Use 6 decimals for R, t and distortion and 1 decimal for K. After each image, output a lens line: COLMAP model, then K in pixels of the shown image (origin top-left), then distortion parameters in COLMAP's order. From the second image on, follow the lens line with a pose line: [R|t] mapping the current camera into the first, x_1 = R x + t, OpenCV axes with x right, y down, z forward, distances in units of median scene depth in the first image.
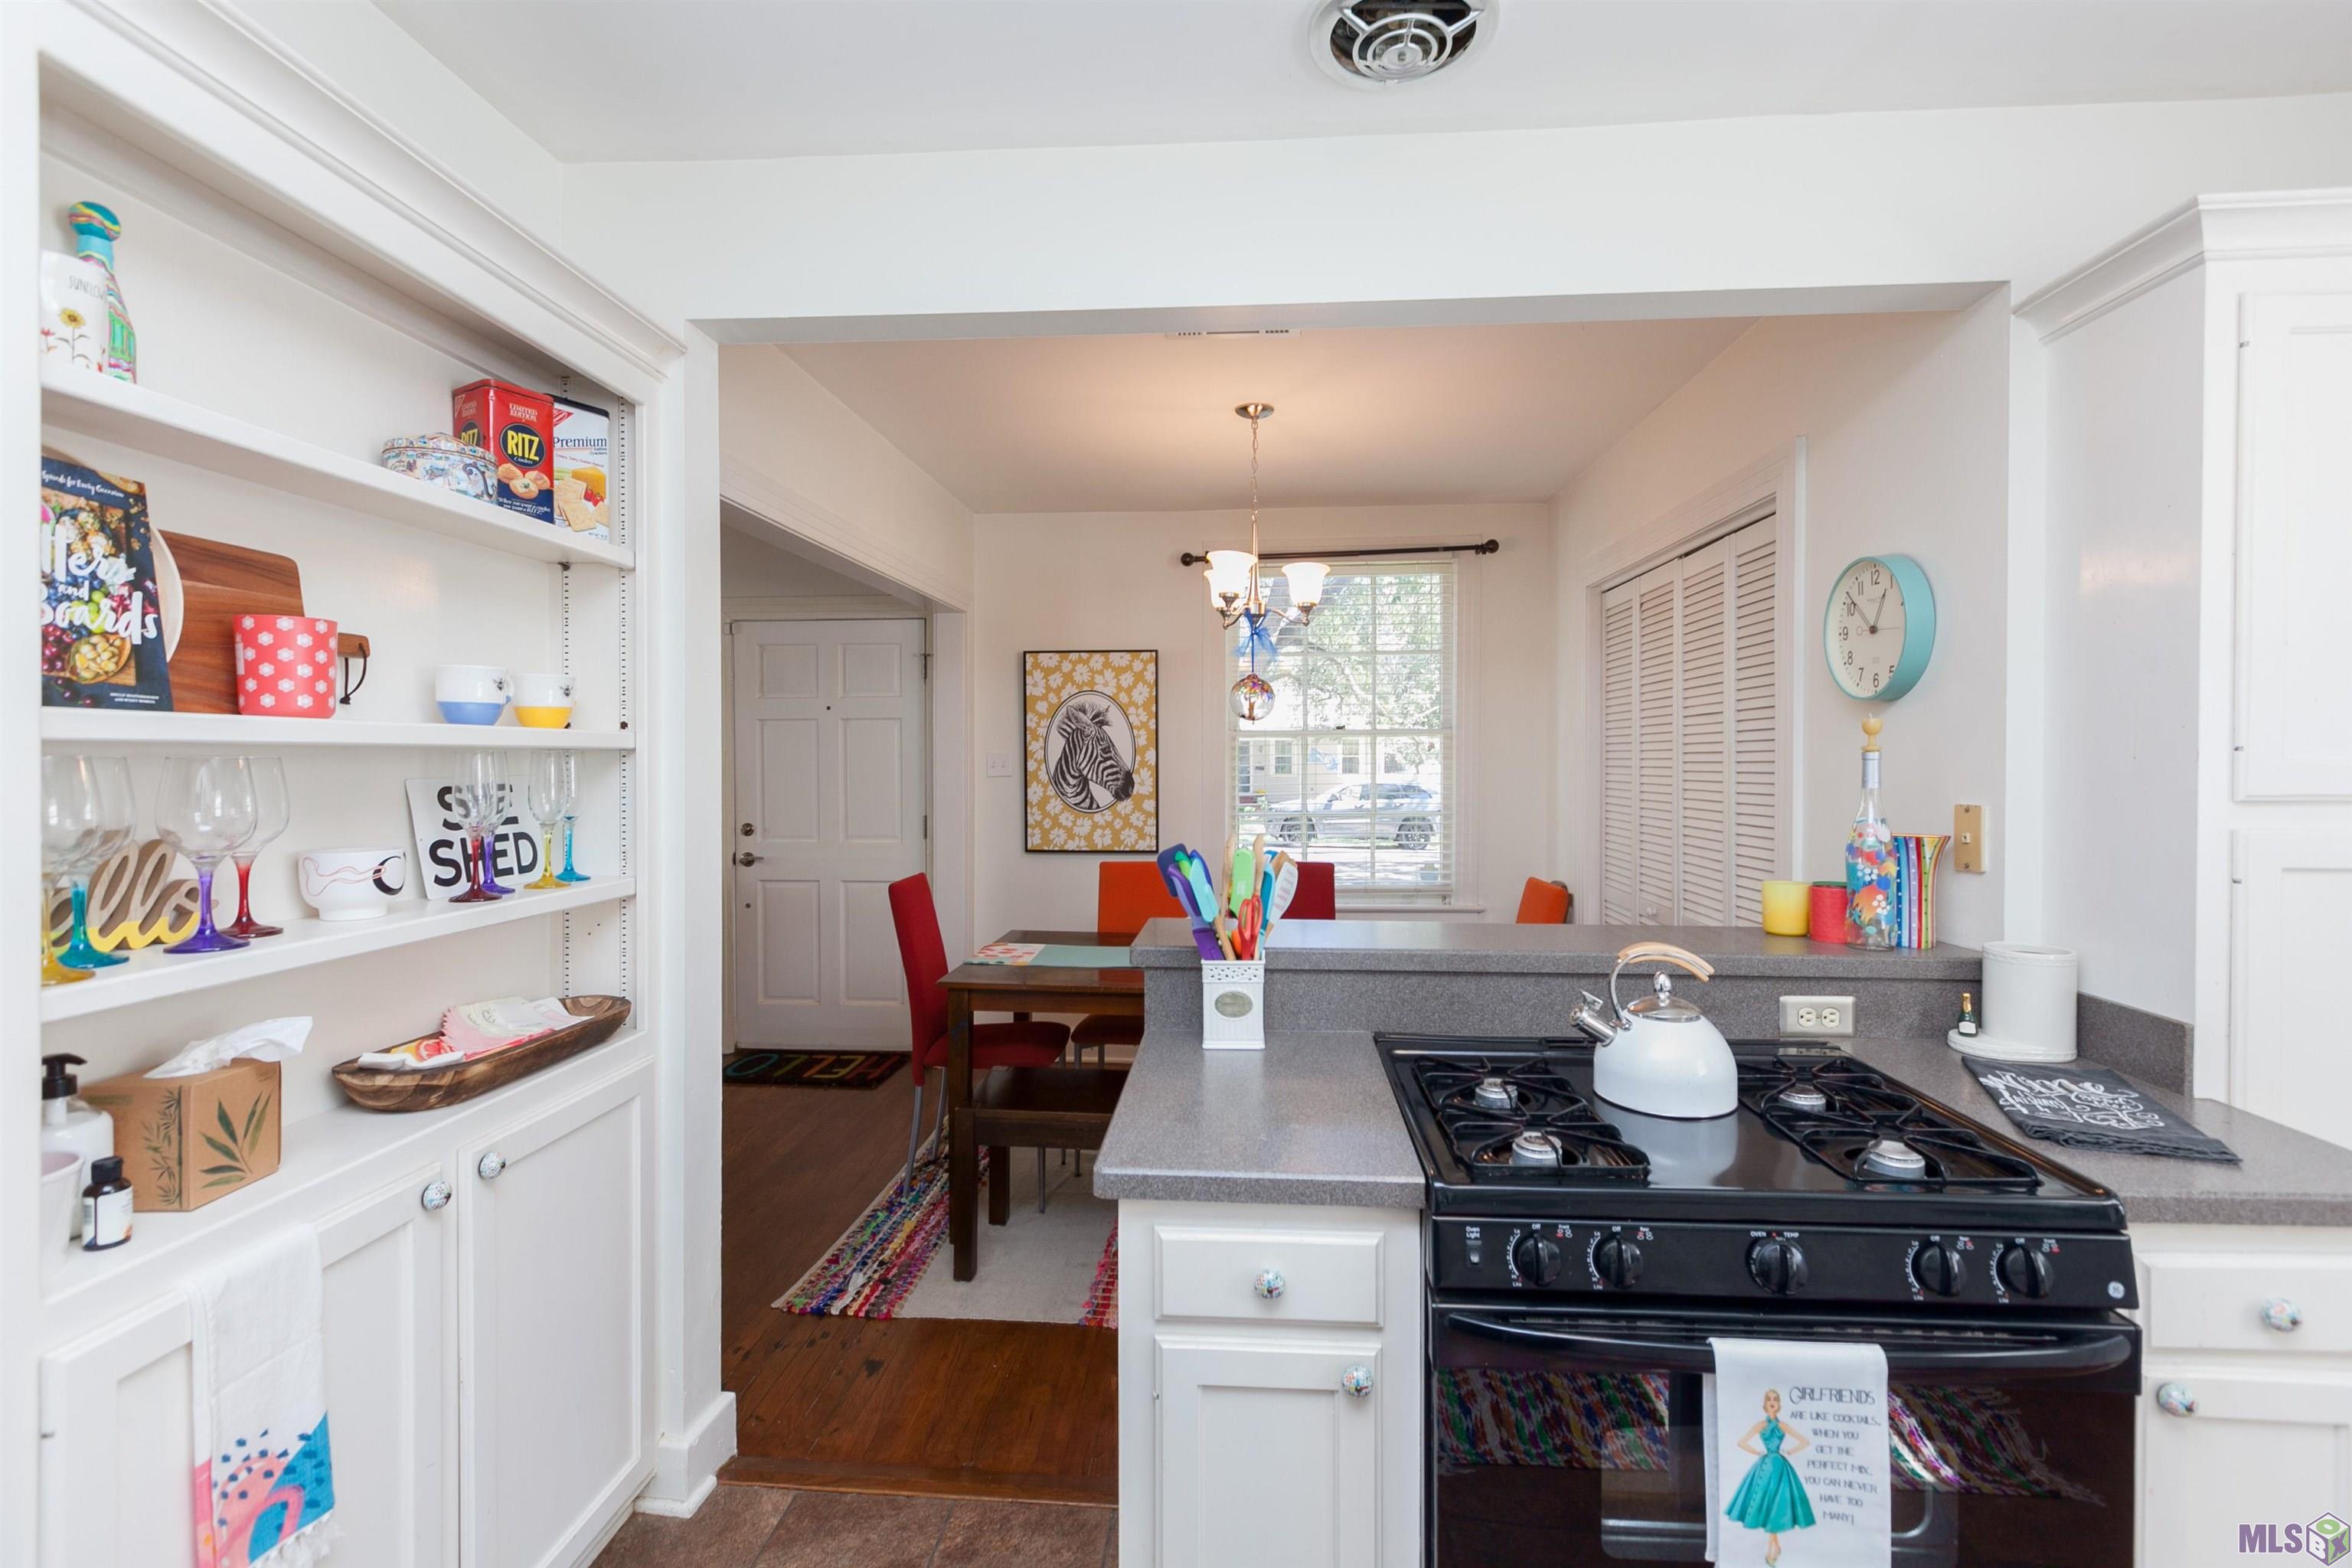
lens RADIAL K [[1065.7, 0, 1175.5], [0, 1065.7, 768.4], [0, 0, 1]] dist [0.001516, -0.000648]
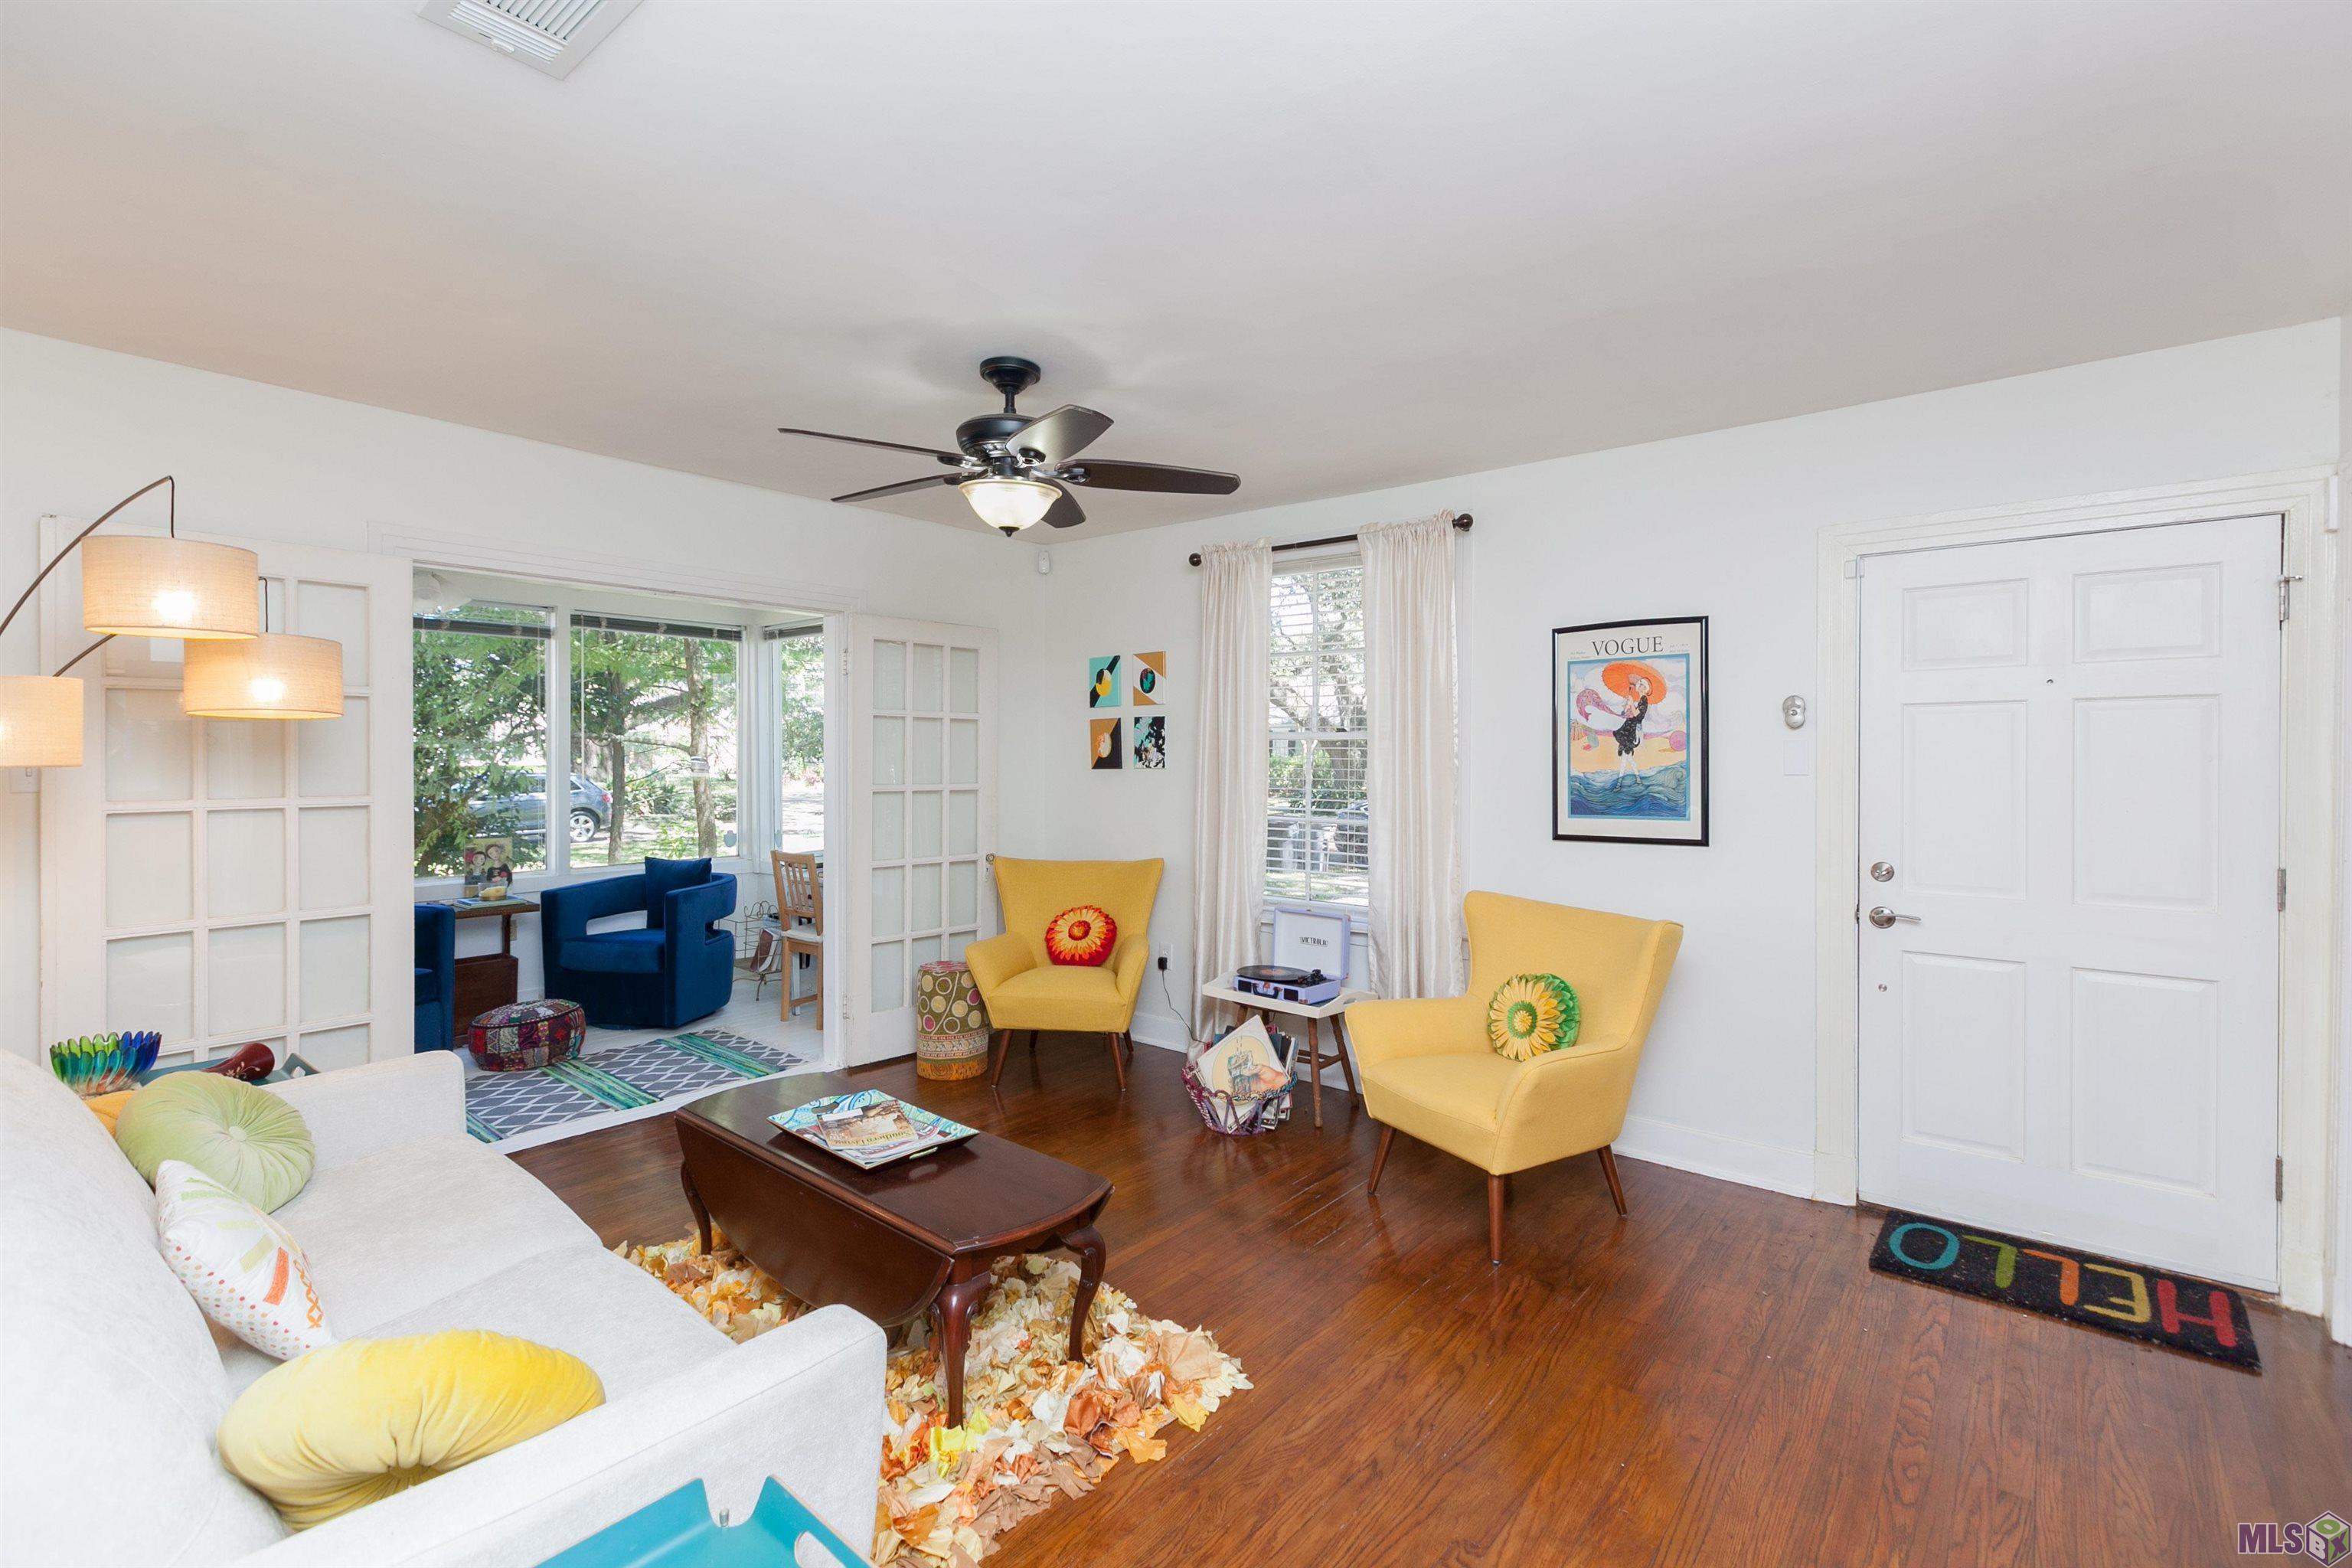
lens RADIAL K [[1065.7, 0, 1175.5], [0, 1065.7, 768.4], [0, 0, 1]] dist [0.001516, -0.000648]
pose [[0.809634, 0.007552, -0.586887, -0.841745], [-0.006435, 0.999971, 0.003990, -0.014494], [0.586900, 0.000546, 0.809659, 0.482457]]
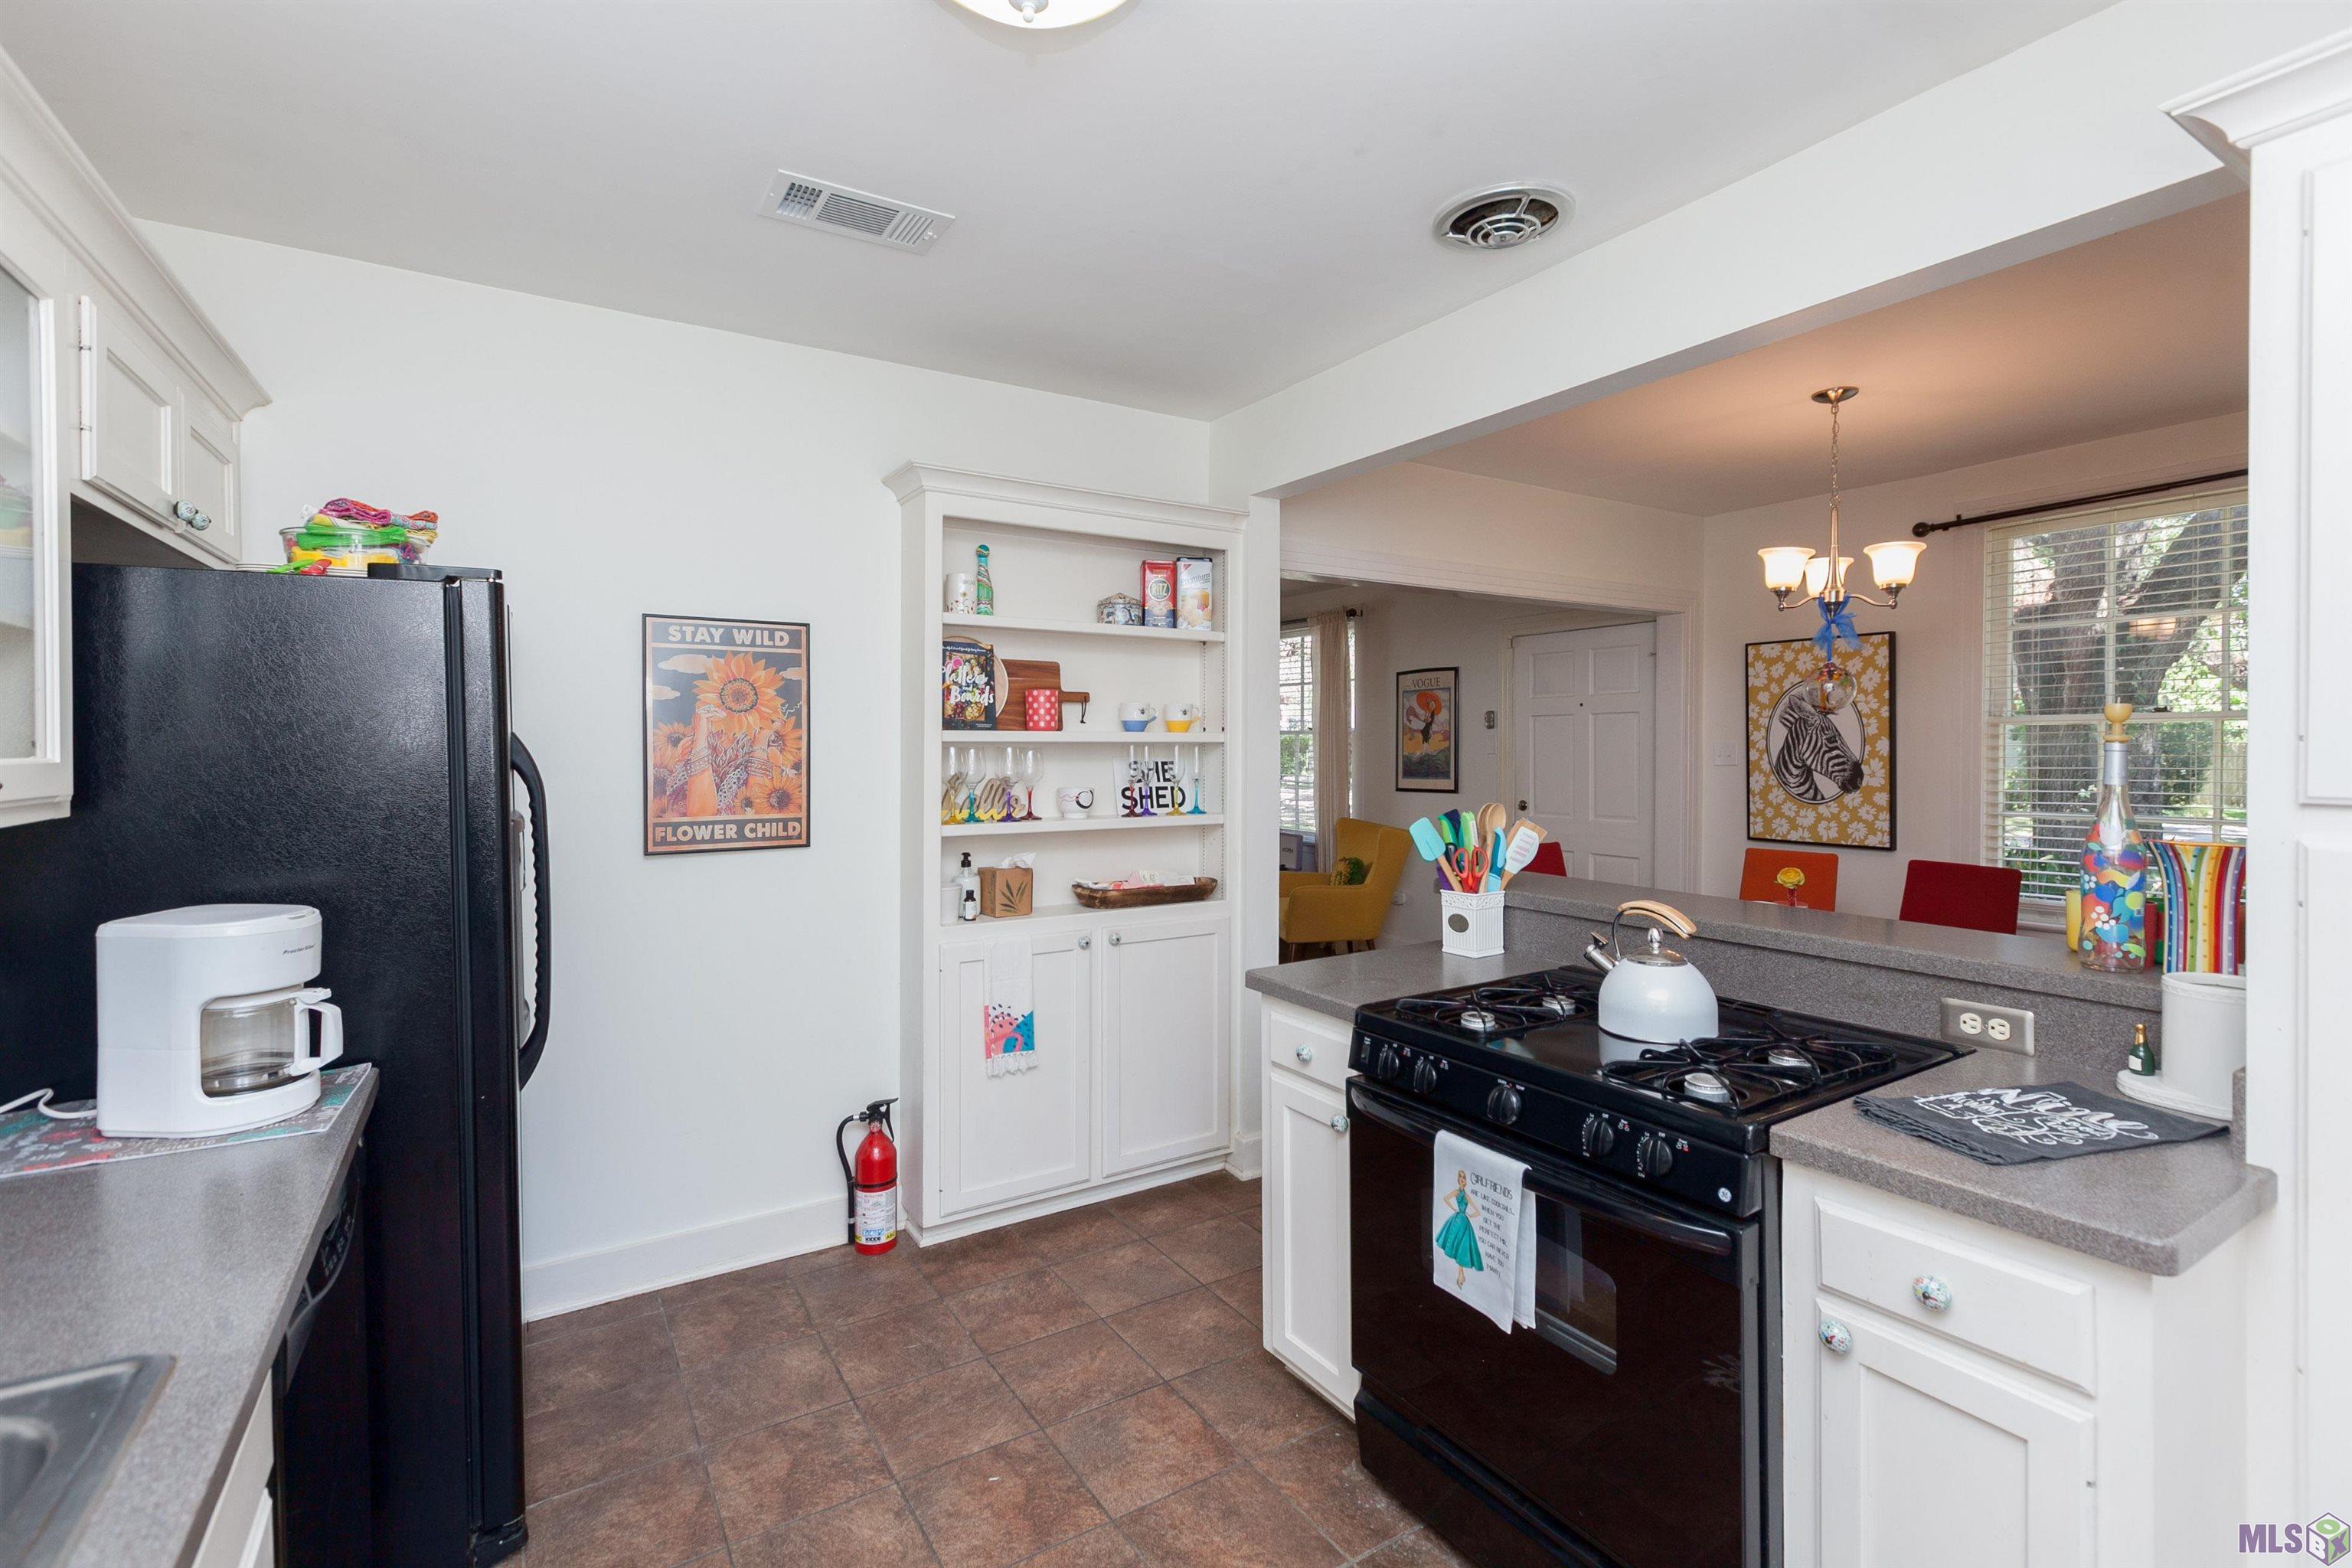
lens RADIAL K [[1065.7, 0, 1175.5], [0, 1065.7, 768.4], [0, 0, 1]] dist [0.001516, -0.000648]
pose [[0.587538, 0.017140, -0.809015, 0.848811], [-0.008639, 0.999852, 0.014909, -0.000934], [0.809150, -0.001771, 0.587599, -0.114449]]
